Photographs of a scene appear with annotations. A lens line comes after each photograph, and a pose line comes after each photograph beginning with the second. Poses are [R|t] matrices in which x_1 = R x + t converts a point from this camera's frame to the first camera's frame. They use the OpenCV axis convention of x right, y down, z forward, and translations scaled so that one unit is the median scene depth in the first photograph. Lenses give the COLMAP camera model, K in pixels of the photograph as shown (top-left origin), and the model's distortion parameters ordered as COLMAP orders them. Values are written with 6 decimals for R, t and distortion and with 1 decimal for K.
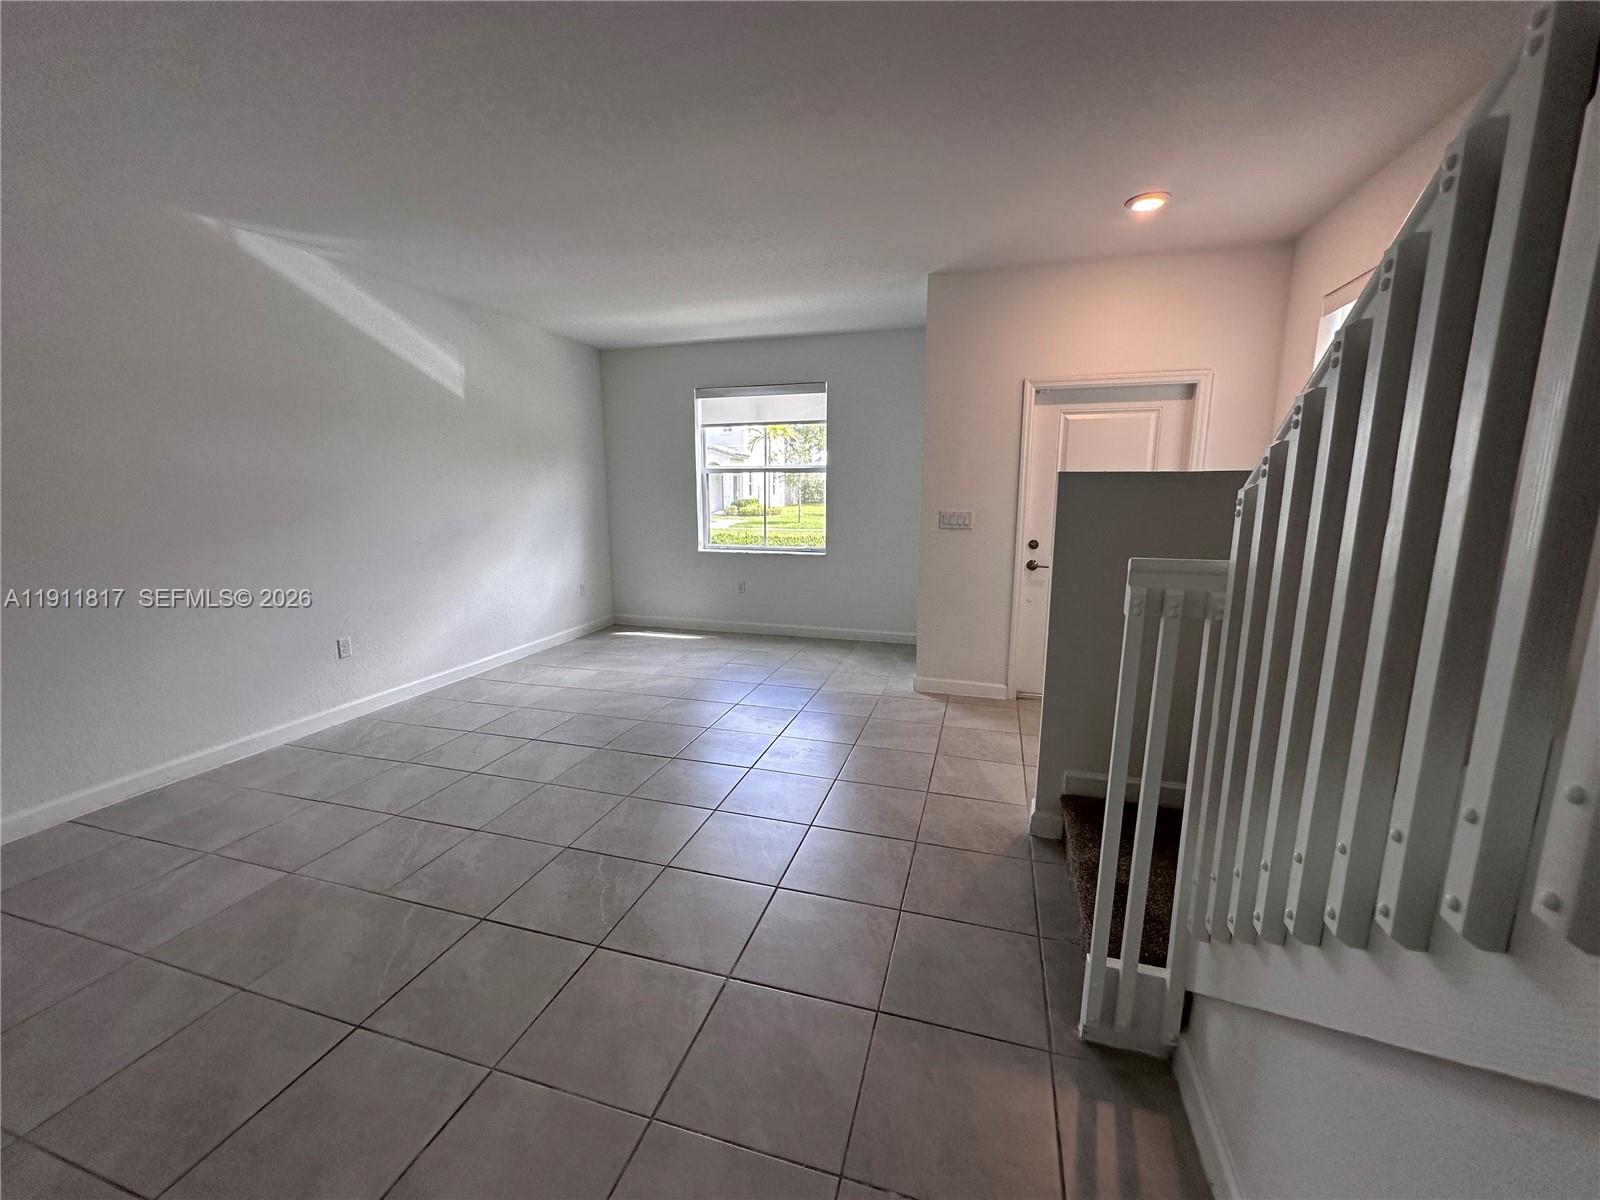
lens RADIAL K [[636.8, 0, 793.3], [0, 636.8, 598.8], [0, 0, 1]] dist [-0.008461, 0.003036]
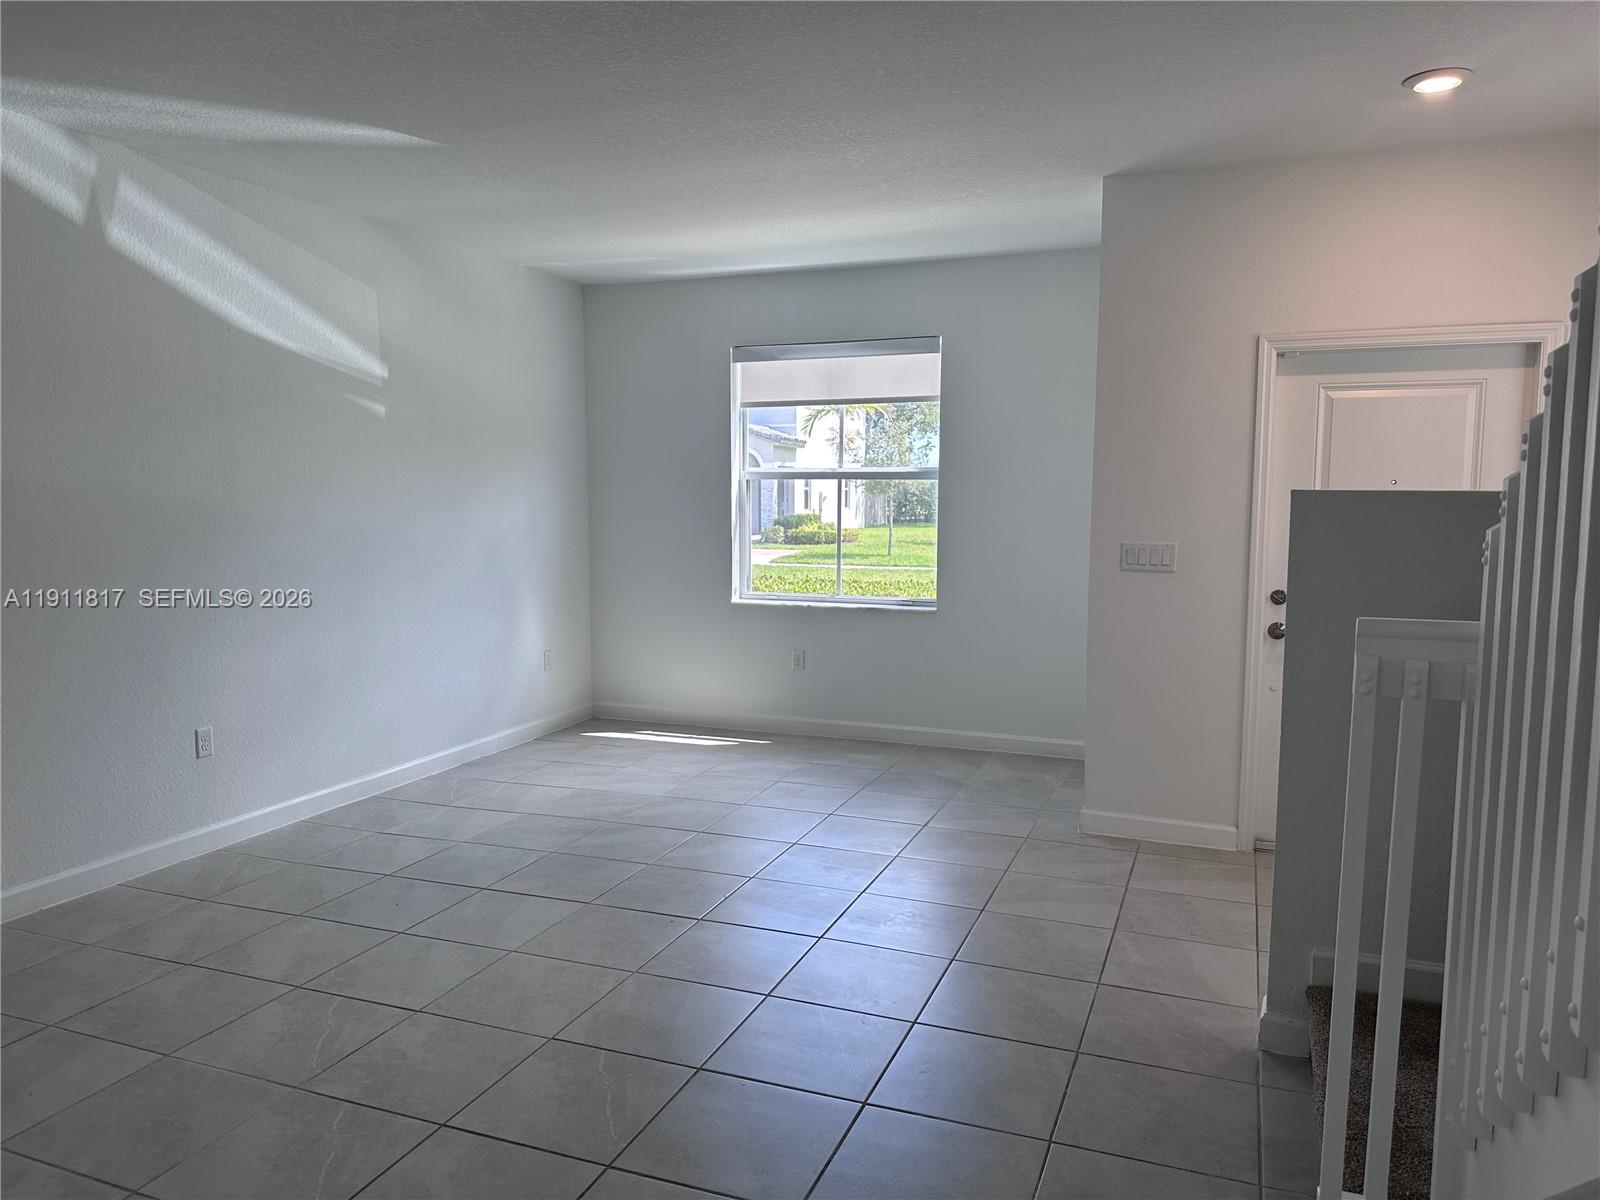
lens RADIAL K [[1120.6, 0, 796.0], [0, 1120.6, 608.5], [0, 0, 1]] dist [0.107910, -0.144254]
pose [[0.997304, 0.011839, -0.072425, -0.009963], [-0.016934, 0.997393, -0.070140, 0.011066], [0.071405, 0.071178, 0.994905, -0.139272]]
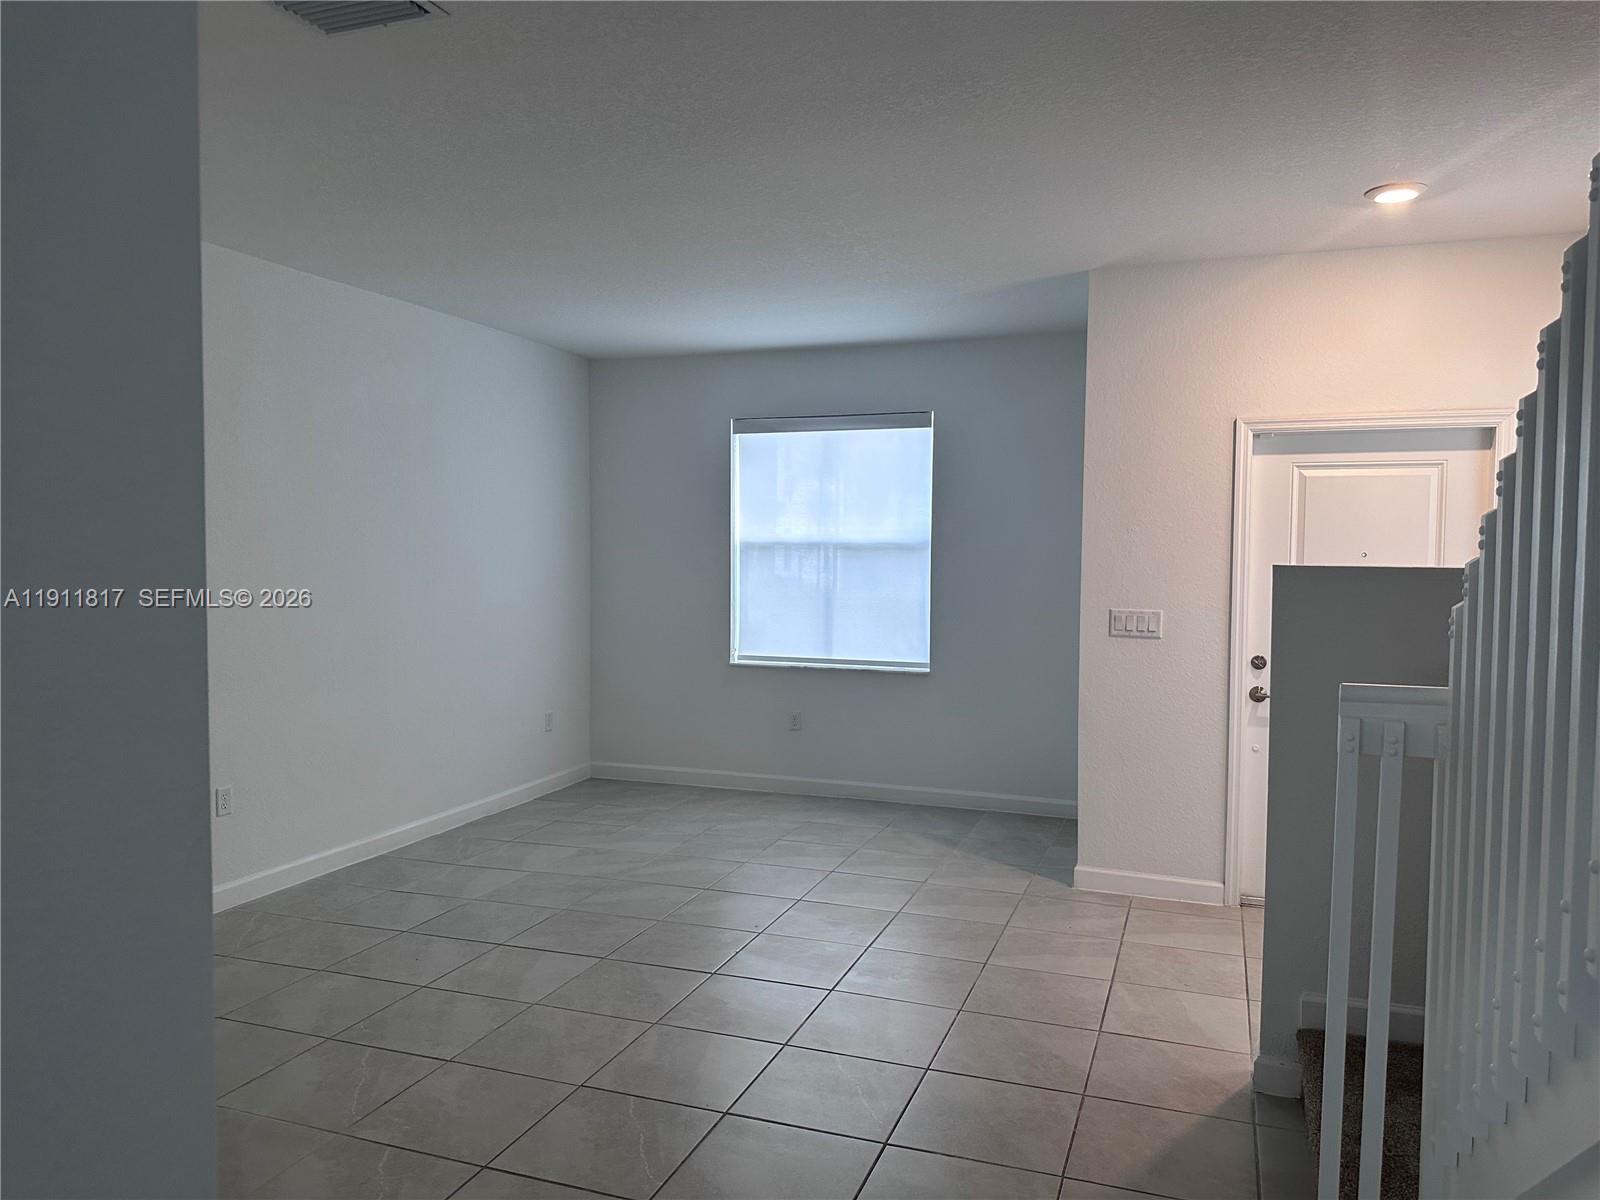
lens RADIAL K [[1120.6, 0, 796.0], [0, 1120.6, 608.5], [0, 0, 1]] dist [0.107910, -0.144254]
pose [[0.998589, 0.011092, -0.051941, -0.038085], [-0.017491, 0.992076, -0.124416, 0.013413], [0.050149, 0.125149, 0.990870, -0.195482]]
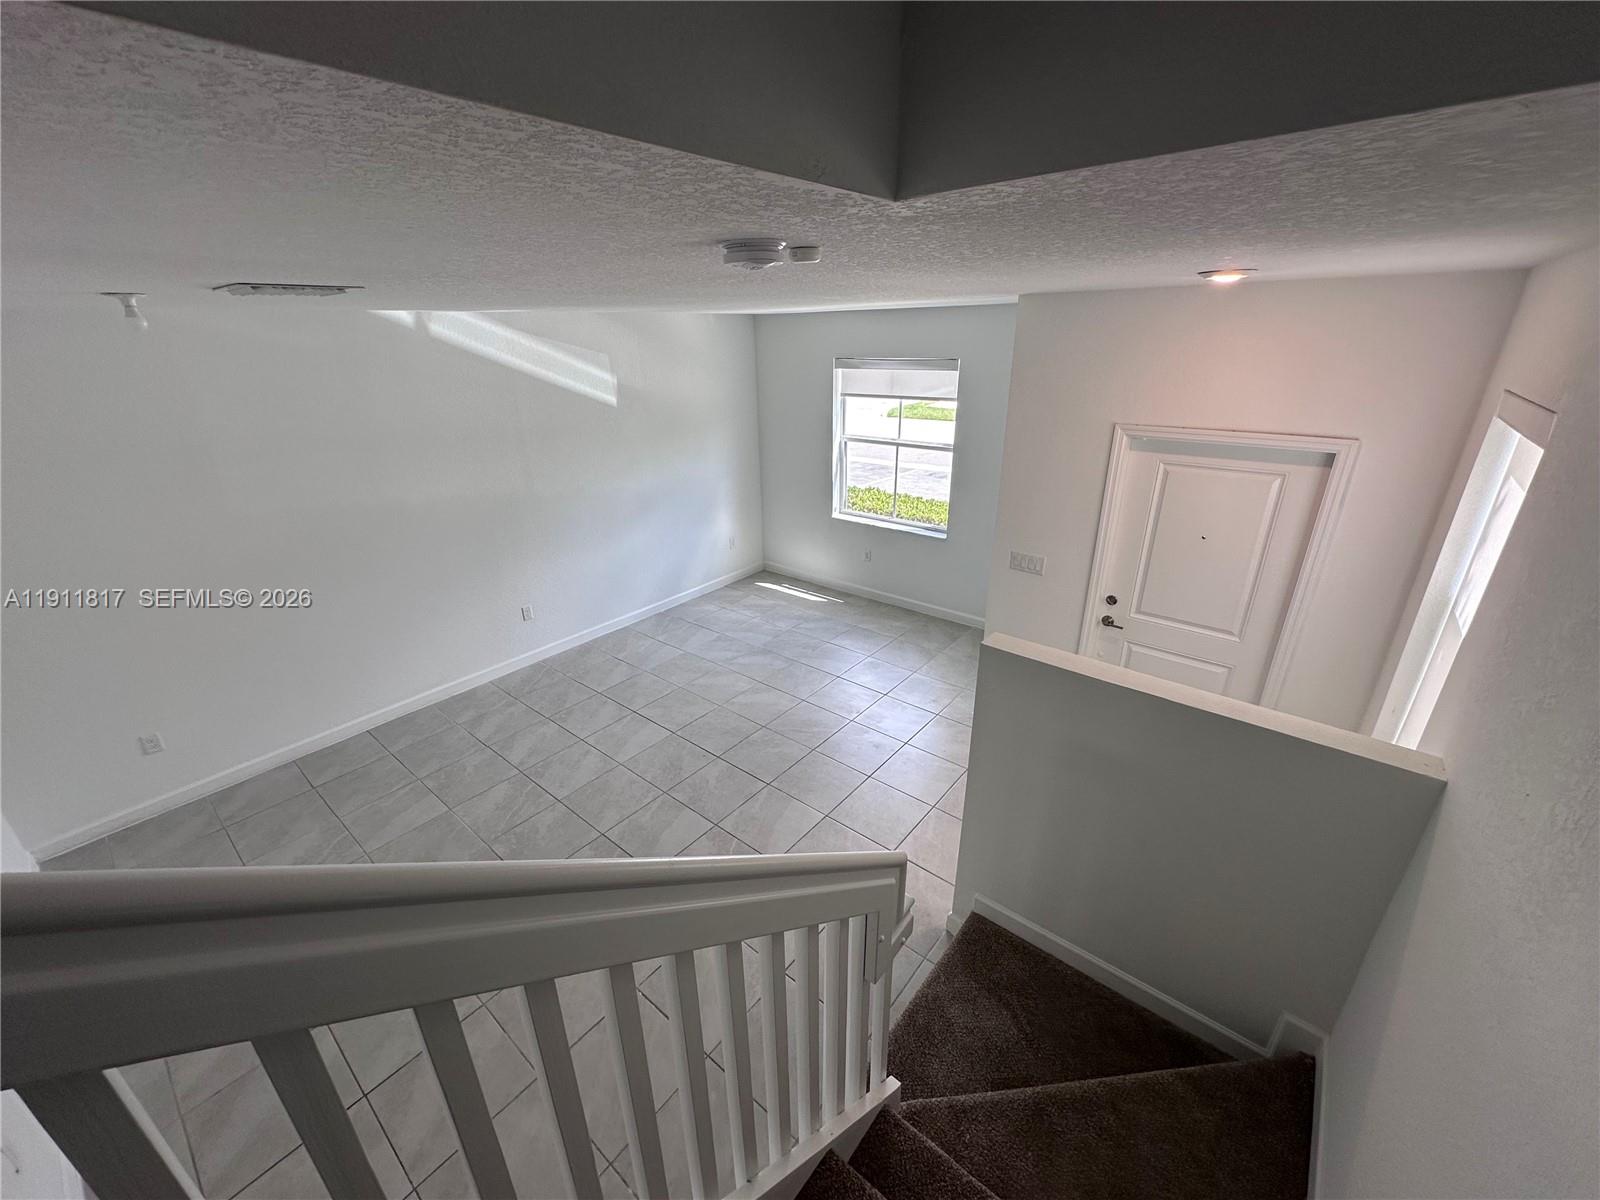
lens RADIAL K [[637.1, 0, 800.8], [0, 637.1, 590.1], [0, 0, 1]] dist [-0.004846, 0.000283]
pose [[0.922954, 0.129867, -0.362339, 0.309447], [-0.047858, 0.972776, 0.226751, -0.299883], [0.381922, -0.191941, 0.904043, 0.006492]]
